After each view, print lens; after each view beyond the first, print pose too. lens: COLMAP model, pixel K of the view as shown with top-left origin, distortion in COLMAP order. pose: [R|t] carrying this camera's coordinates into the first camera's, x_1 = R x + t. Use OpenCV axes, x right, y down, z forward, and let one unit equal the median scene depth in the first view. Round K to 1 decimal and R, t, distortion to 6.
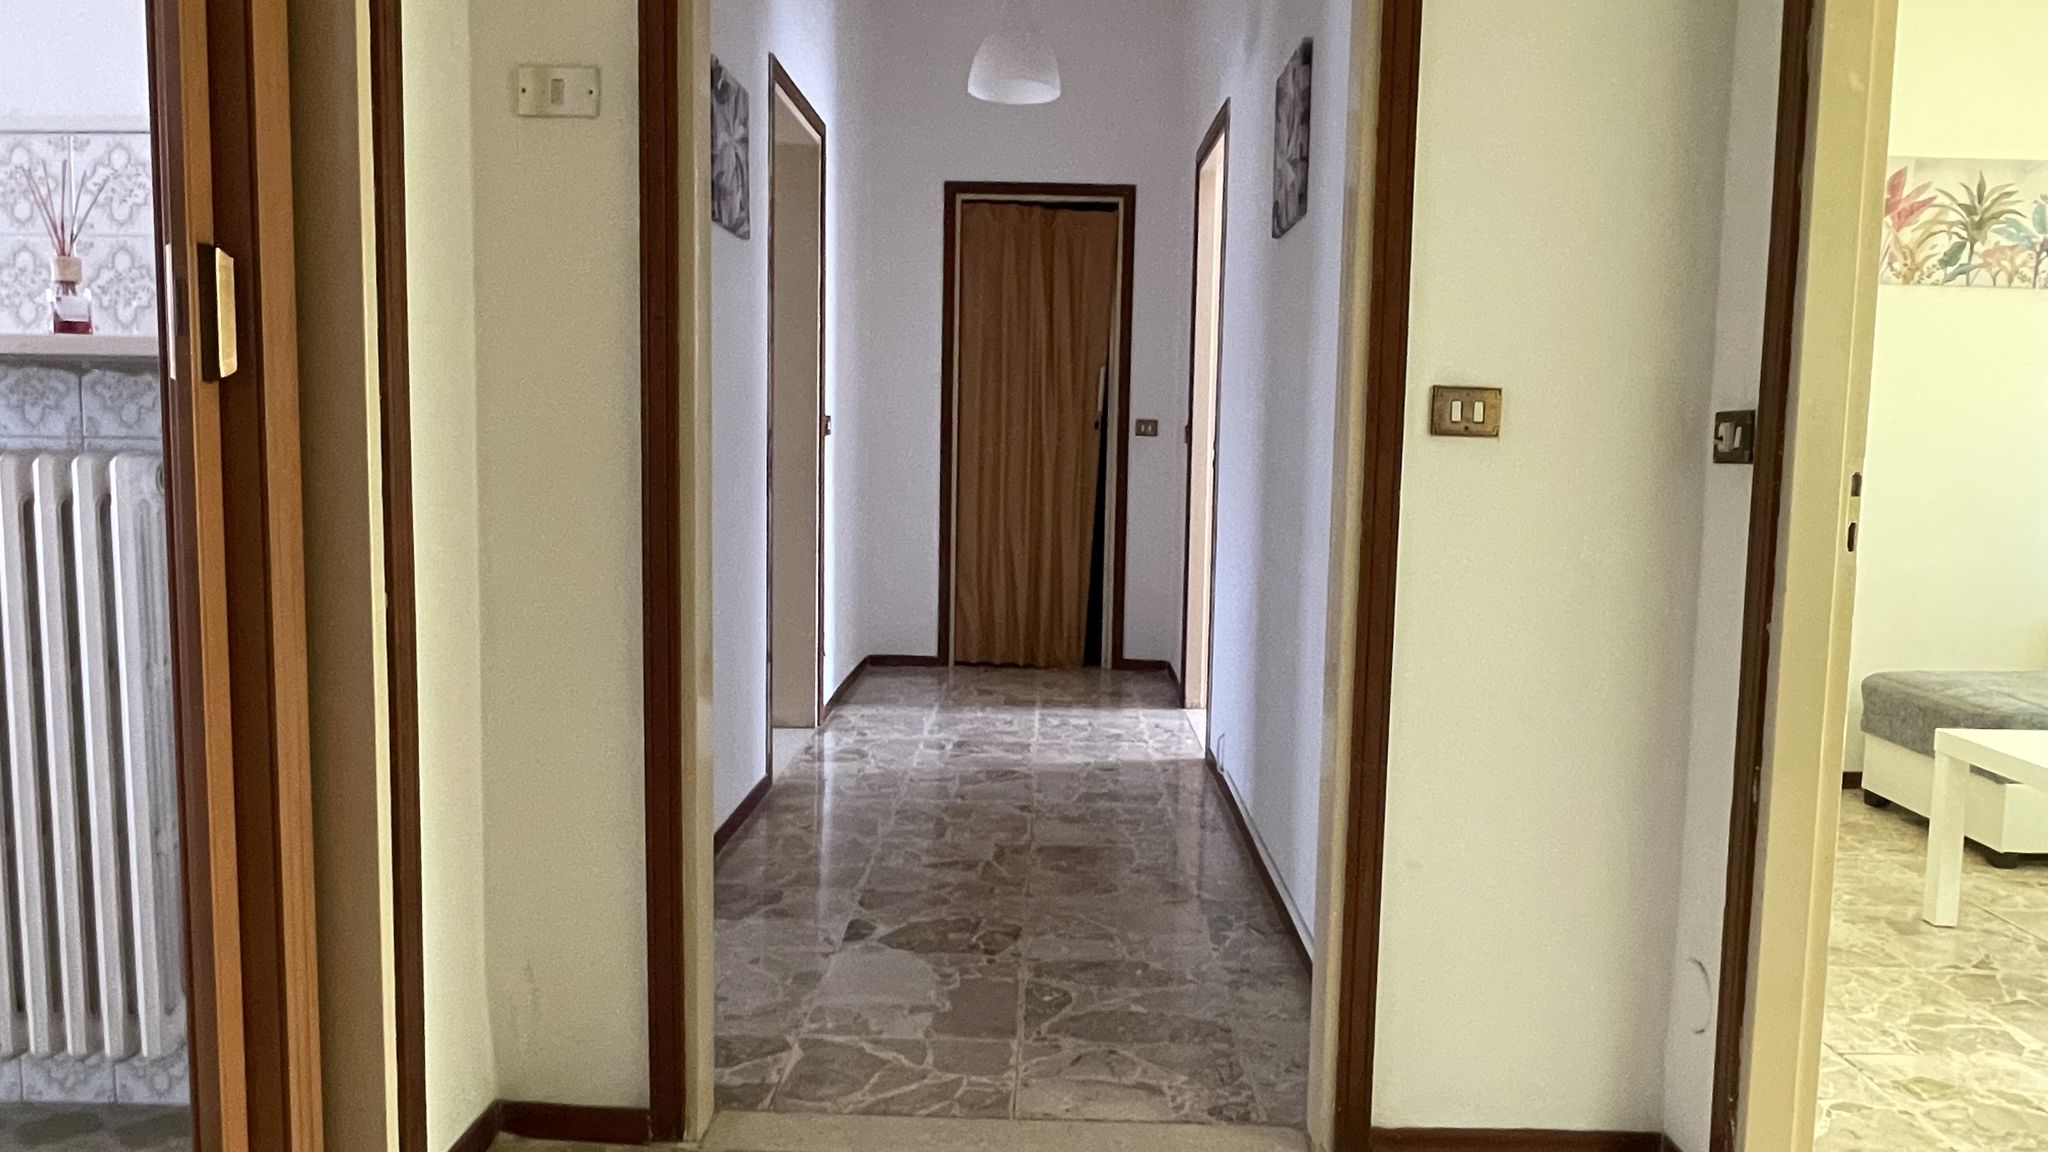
lens RADIAL K [[1340.0, 0, 1029.2], [0, 1340.0, 564.2], [0, 0, 1]] dist [-0.019750, 0.000703]
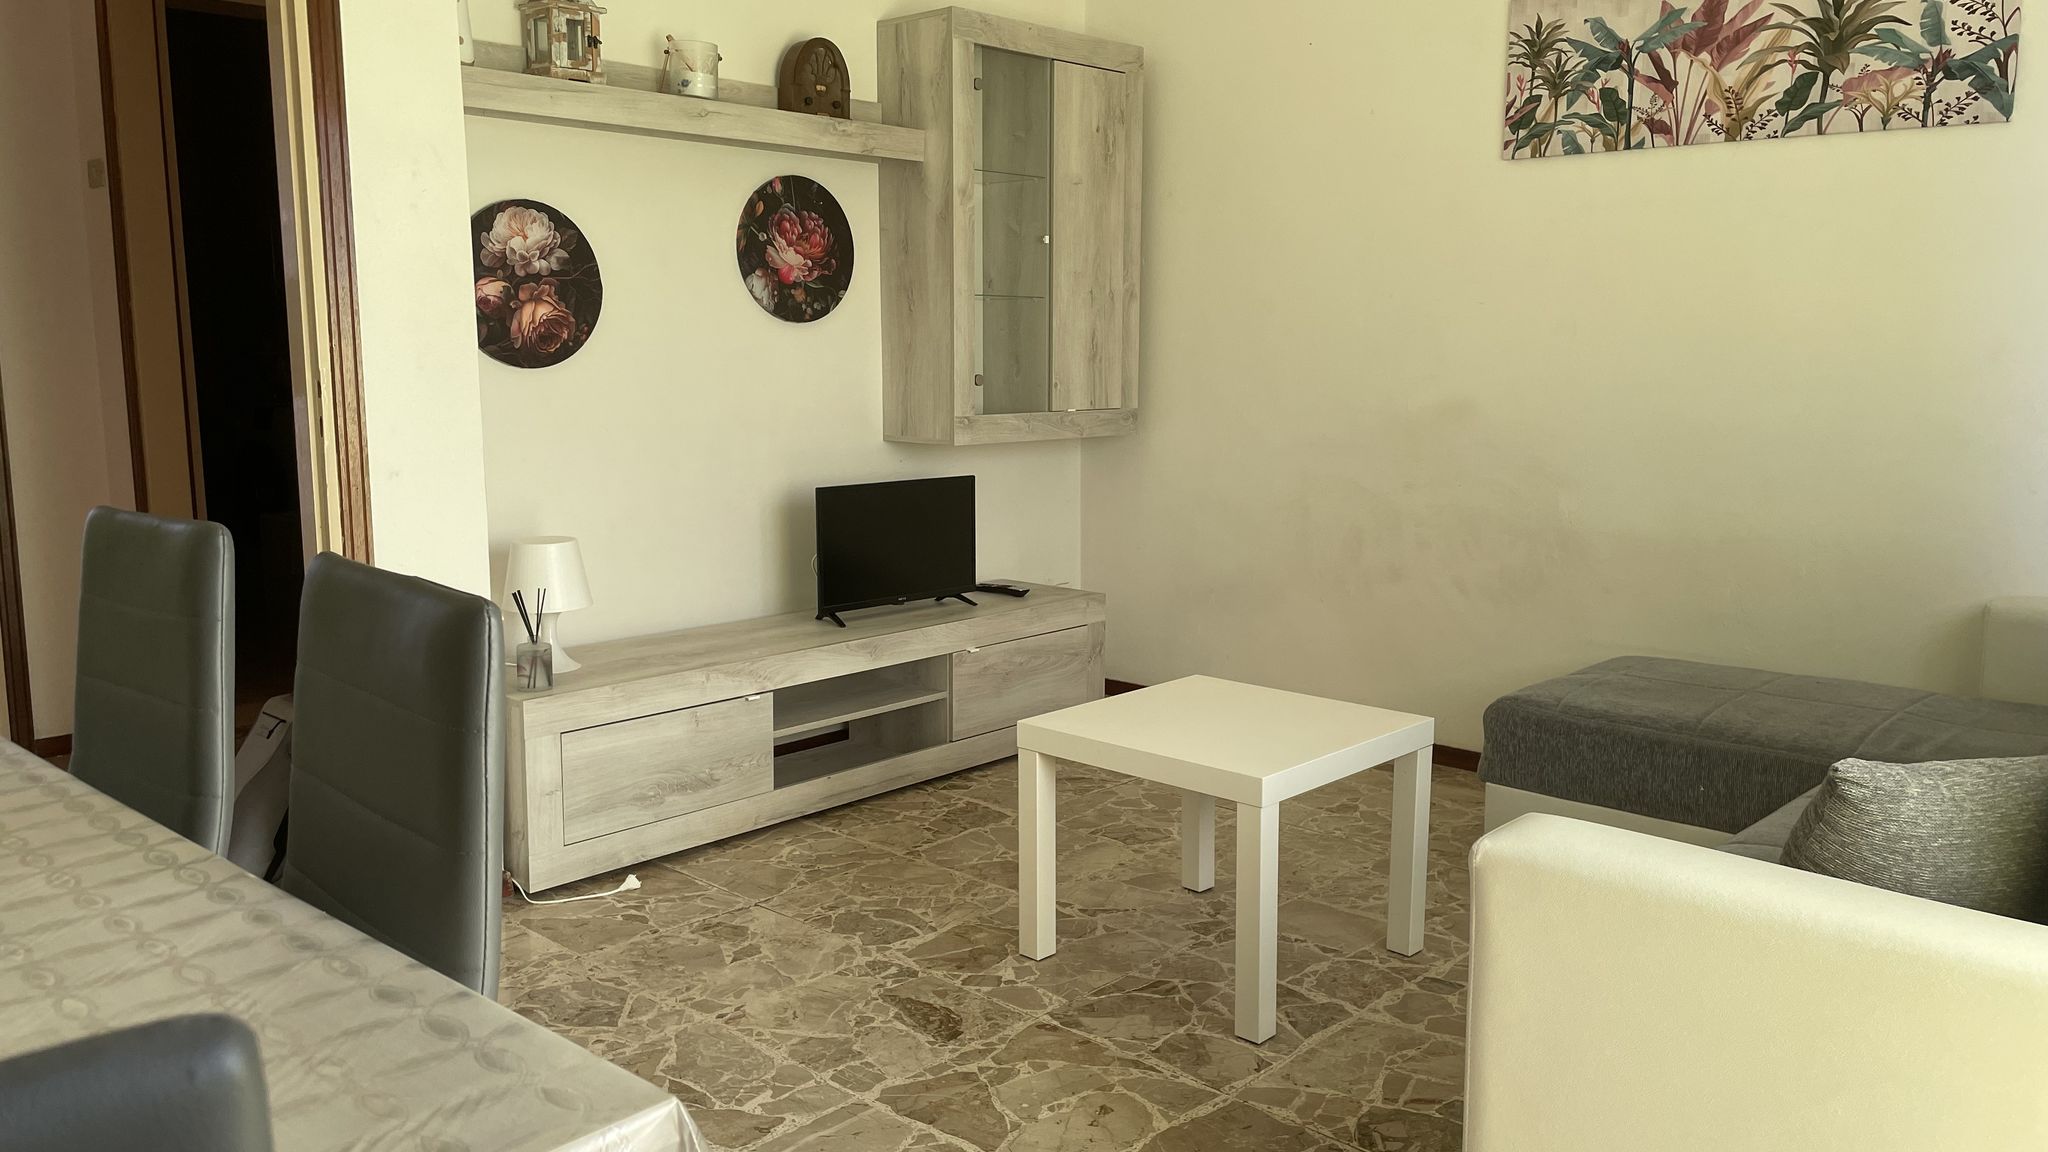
lens RADIAL K [[1588.8, 0, 1071.4], [0, 1588.8, 578.8], [0, 0, 1]] dist [0.053413, -0.054979]
pose [[0.766276, 0.081118, -0.637370, 0.973788], [-0.046918, 0.996414, 0.070406, -0.013205], [0.640796, -0.024047, 0.767335, 0.071517]]
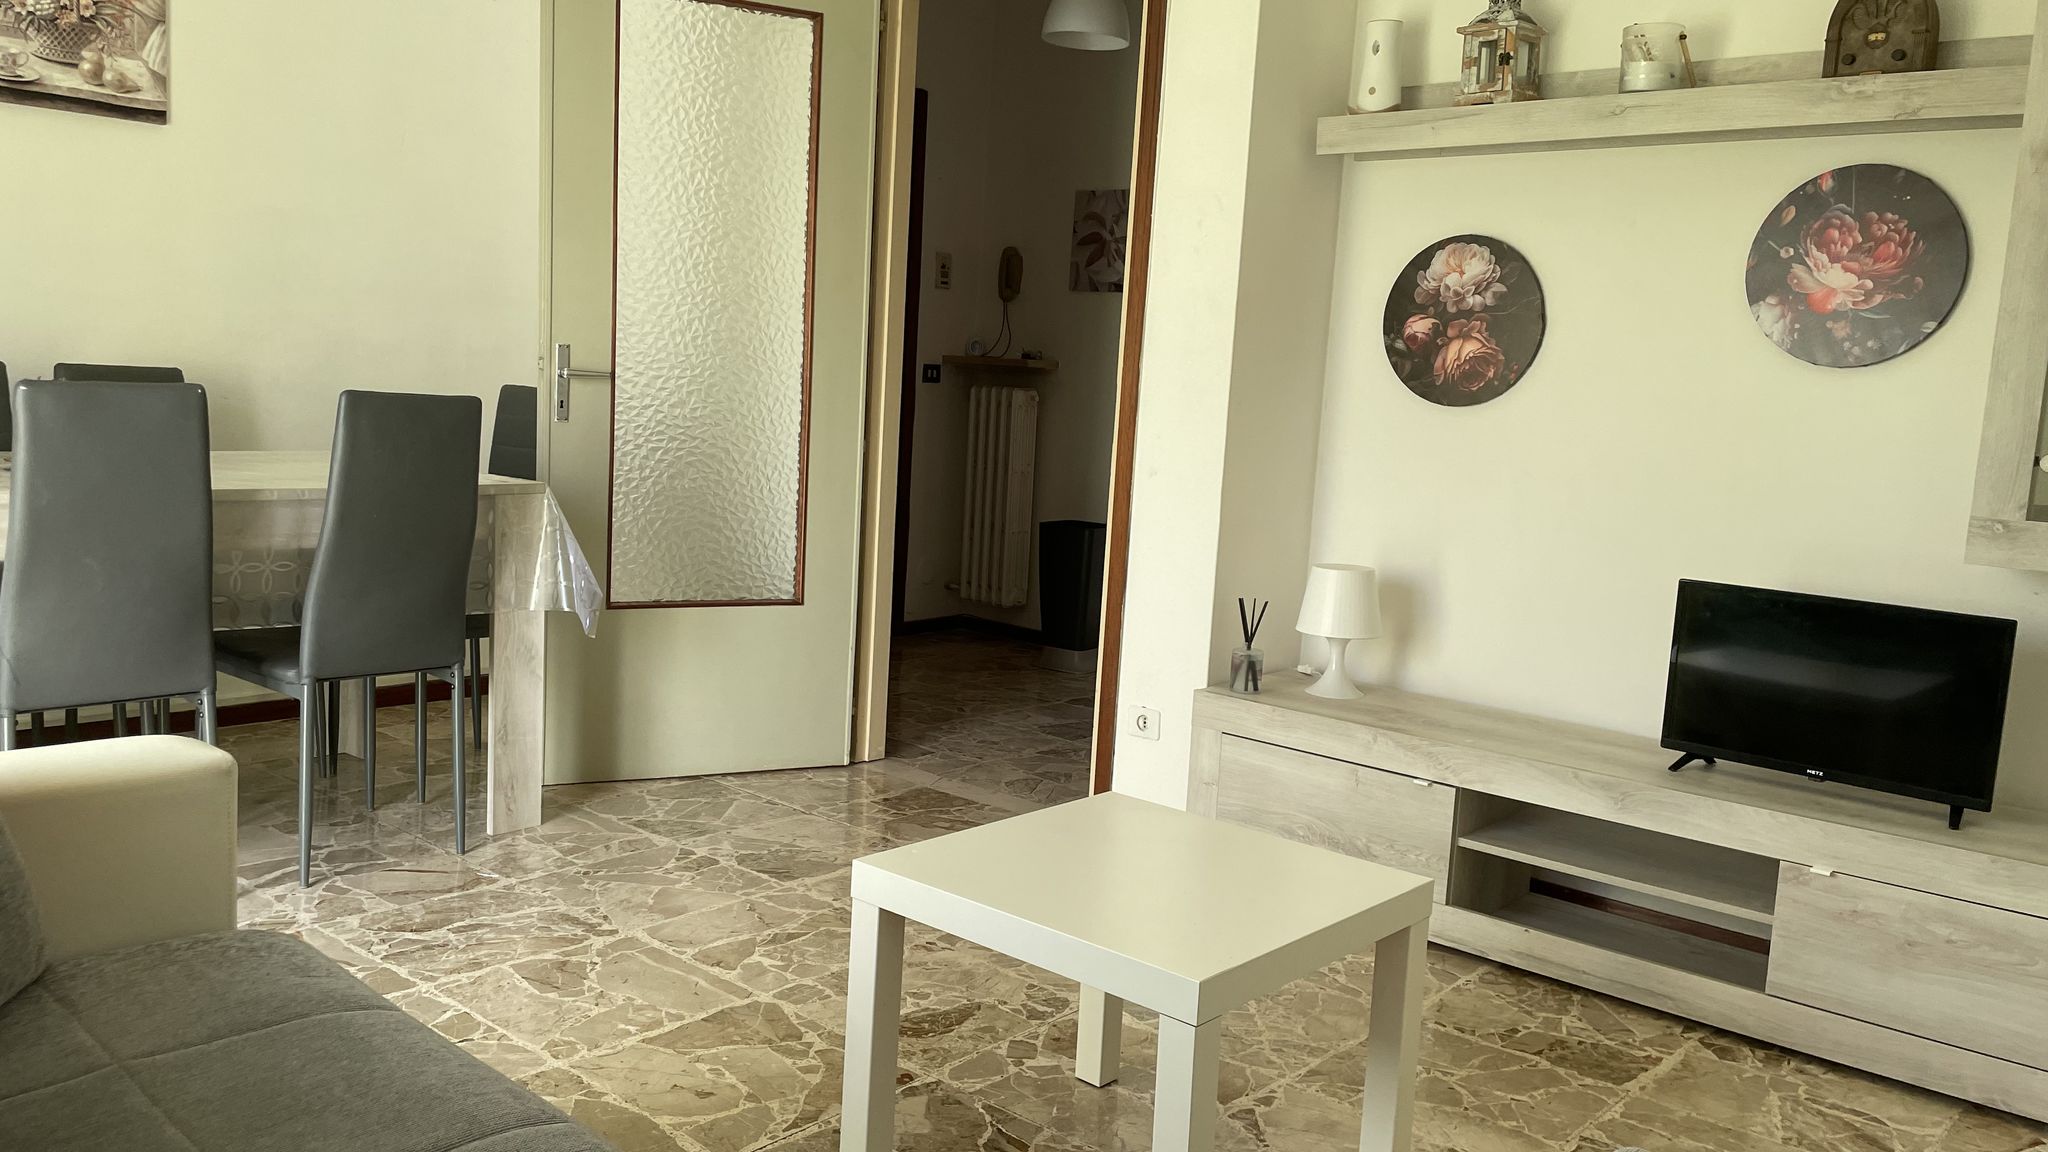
lens RADIAL K [[1588.8, 0, 1007.9], [0, 1588.8, 573.4], [0, 0, 1]] dist [0.053413, -0.054979]
pose [[-0.646113, 0.035788, -0.762402, 0.988276], [-0.136915, 0.977262, 0.161906, -0.071485], [0.750861, 0.208994, -0.626522, 0.941550]]
